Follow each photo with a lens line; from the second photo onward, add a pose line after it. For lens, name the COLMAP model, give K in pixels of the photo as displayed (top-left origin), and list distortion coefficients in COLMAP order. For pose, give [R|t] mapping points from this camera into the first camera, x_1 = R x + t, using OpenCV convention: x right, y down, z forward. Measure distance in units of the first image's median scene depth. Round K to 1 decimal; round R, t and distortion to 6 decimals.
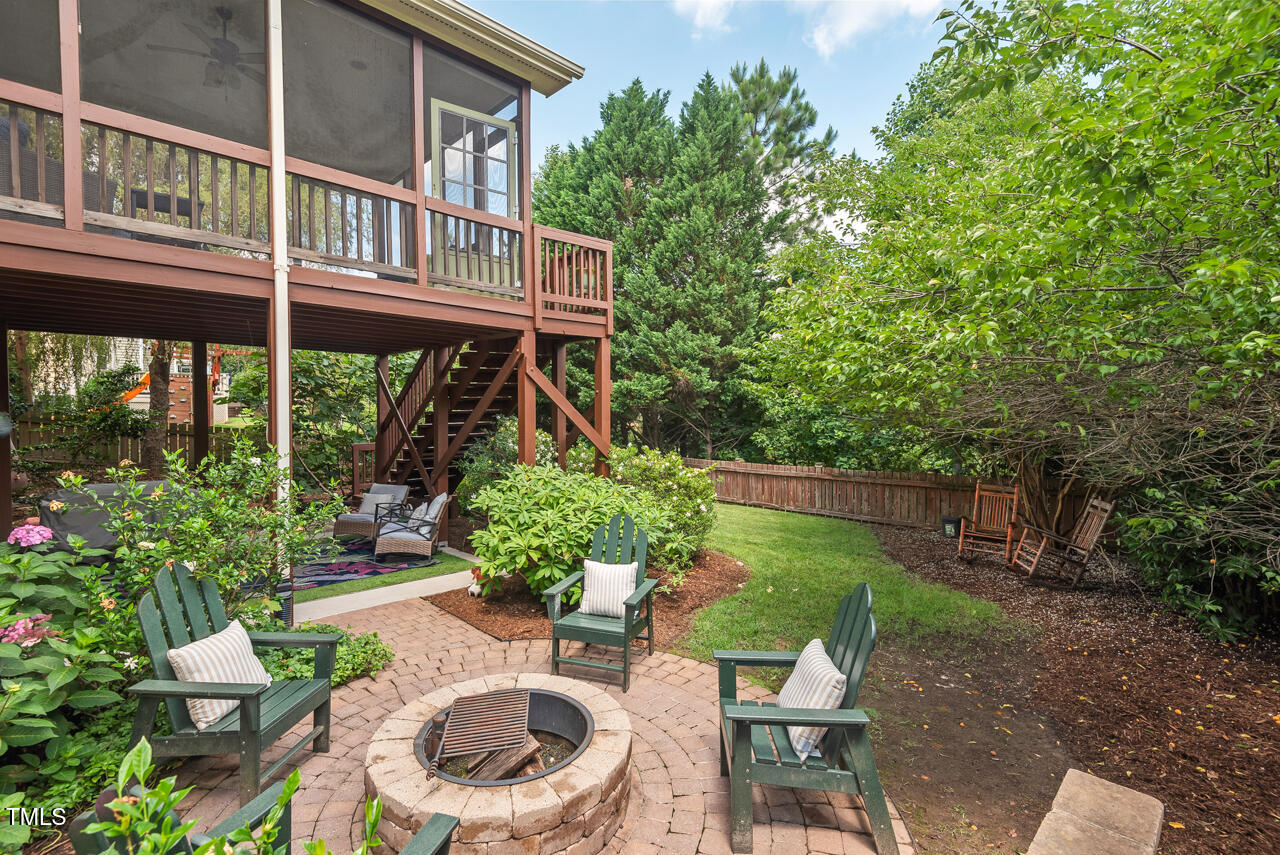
lens RADIAL K [[581.4, 0, 631.2], [0, 581.4, 428.1], [0, 0, 1]] dist [0.021194, -0.009066]
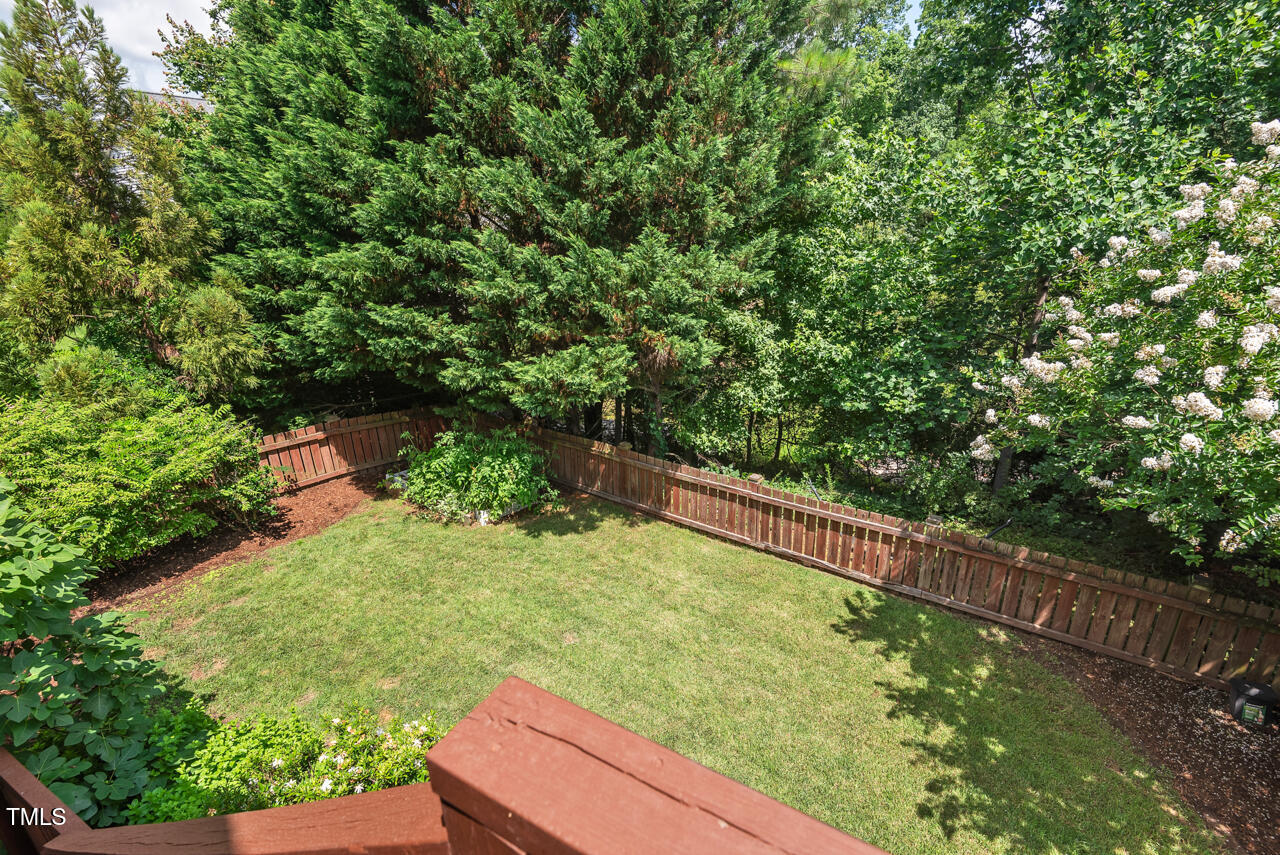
lens RADIAL K [[581.4, 0, 646.6], [0, 581.4, 428.8], [0, 0, 1]] dist [0.021194, -0.009066]
pose [[0.955242, -0.124387, 0.268405, -0.066987], [0.031119, 0.944523, 0.326968, -0.182040], [-0.294185, -0.303981, 0.906119, 0.517515]]
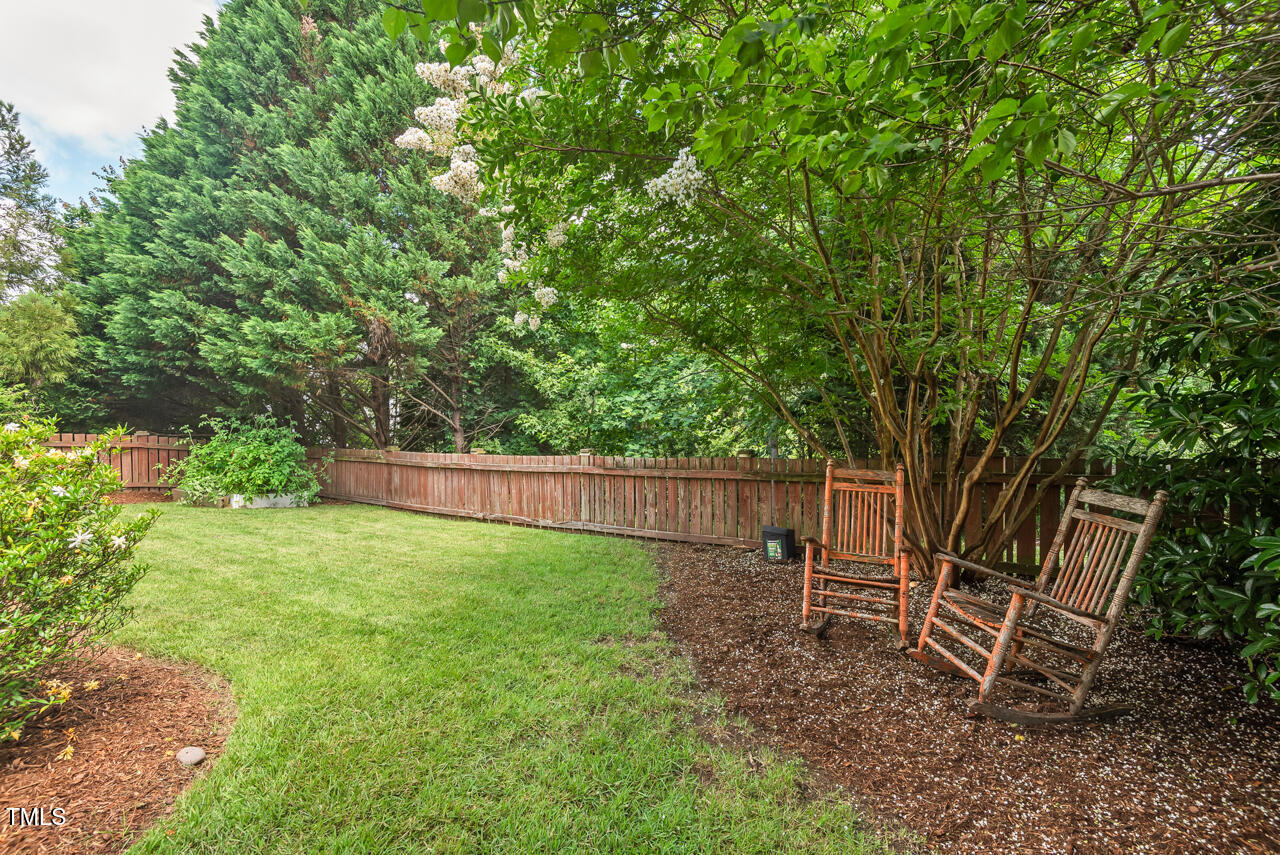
lens RADIAL K [[581.4, 0, 641.8], [0, 581.4, 428.6], [0, 0, 1]] dist [0.021194, -0.009066]
pose [[0.954331, -0.017487, 0.298240, 0.166203], [0.018556, 0.999828, -0.000750, 0.033723], [-0.298175, 0.006250, 0.954491, 0.325832]]
